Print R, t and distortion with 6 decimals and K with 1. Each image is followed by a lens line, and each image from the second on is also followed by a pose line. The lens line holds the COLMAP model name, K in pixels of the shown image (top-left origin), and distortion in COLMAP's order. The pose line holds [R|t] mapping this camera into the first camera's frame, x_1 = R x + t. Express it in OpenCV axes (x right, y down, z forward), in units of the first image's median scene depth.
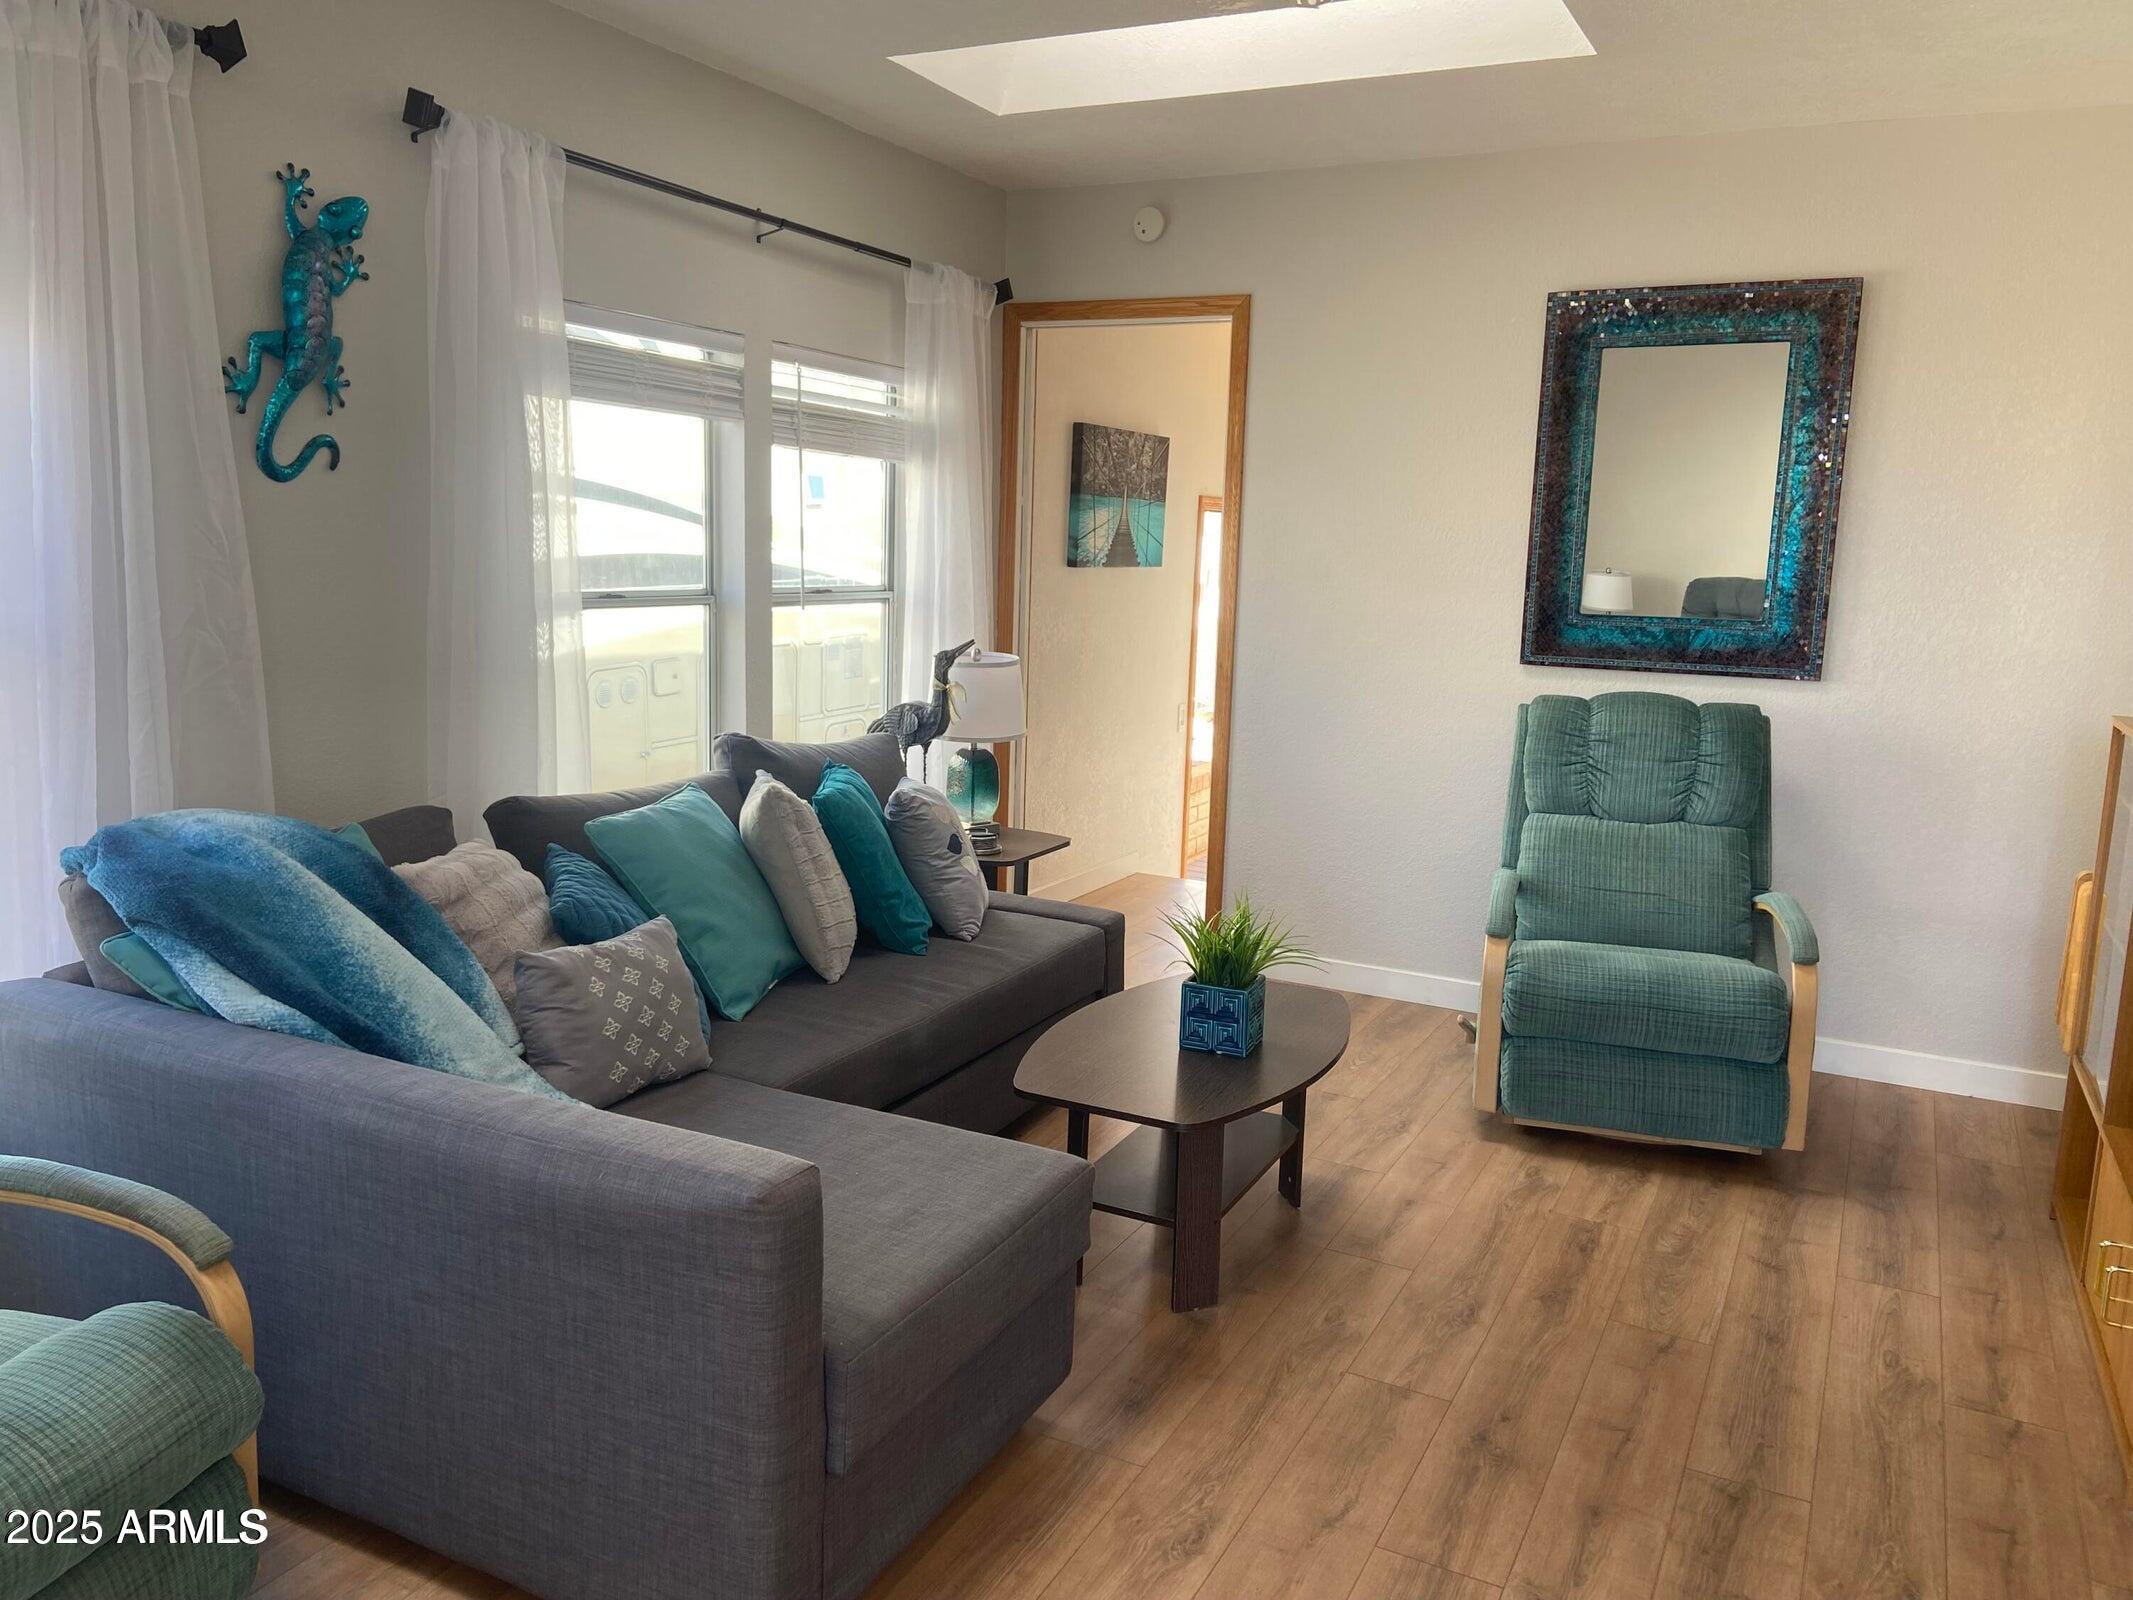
lens RADIAL K [[1632.8, 0, 1046.5], [0, 1632.8, 794.1], [0, 0, 1]] dist [0.072336, -0.050085]
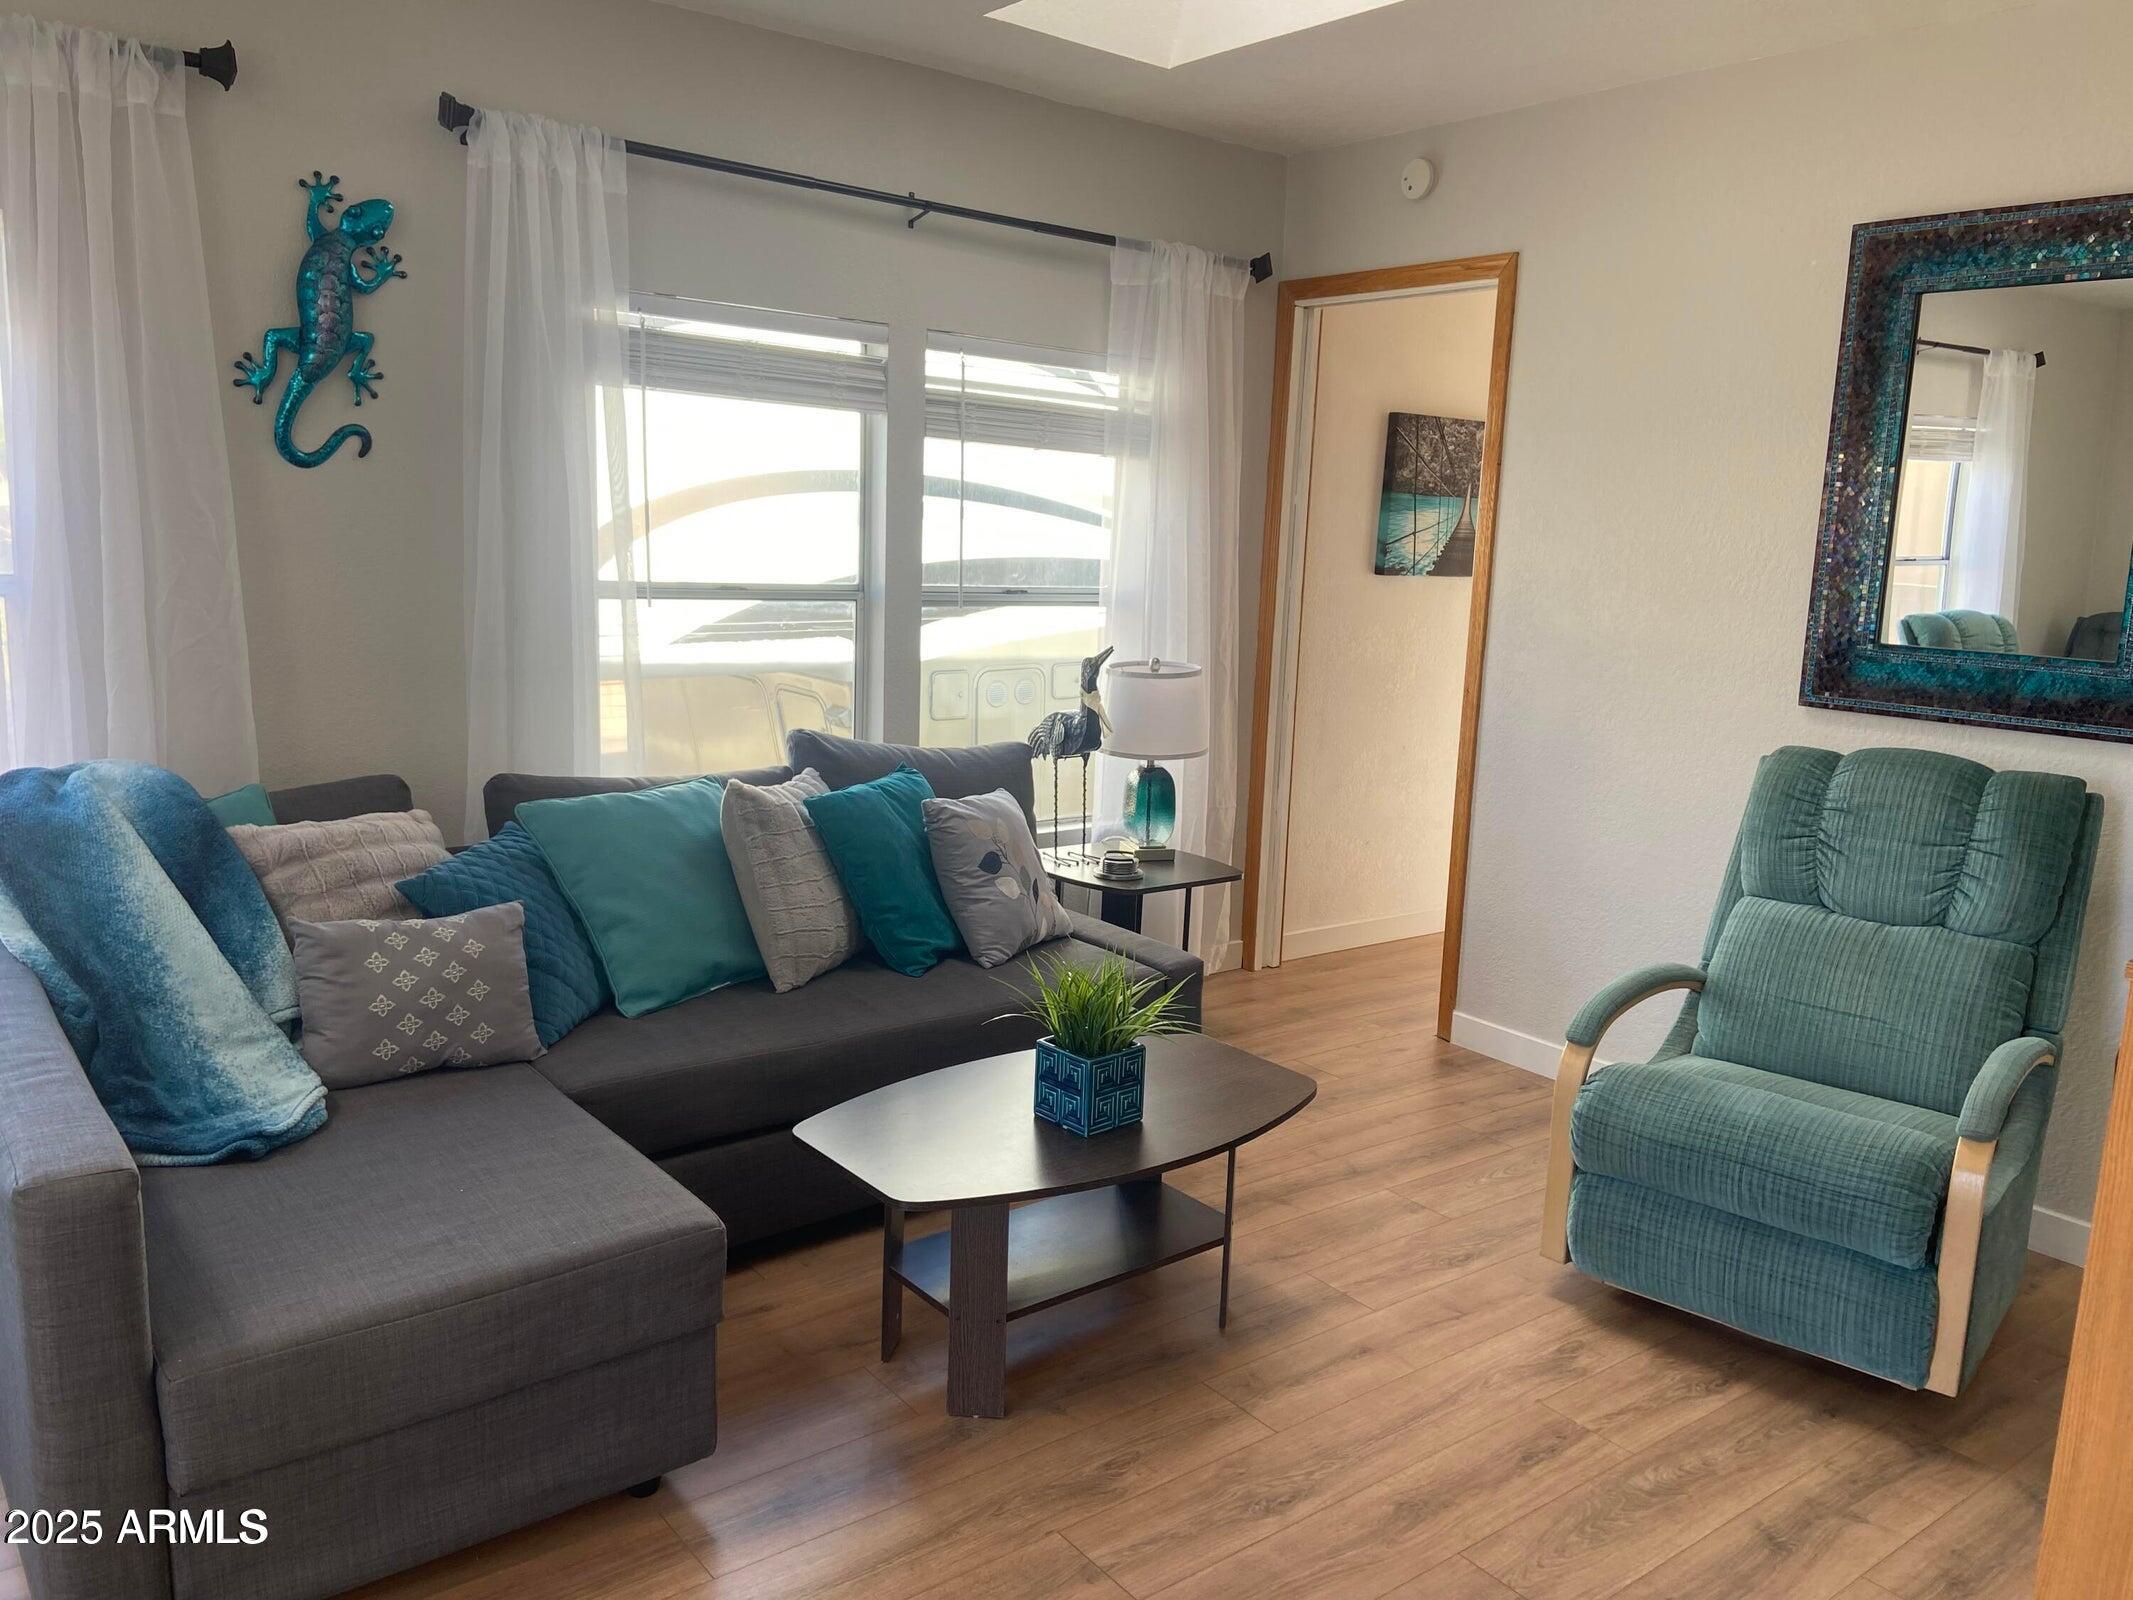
lens RADIAL K [[1632.8, 0, 1078.1], [0, 1632.8, 811.2], [0, 0, 1]] dist [0.072336, -0.050085]
pose [[0.909186, 0.080422, -0.408551, 0.373813], [-0.080060, 0.996627, 0.018019, -0.019748], [0.408622, 0.016326, 0.912558, 0.178830]]
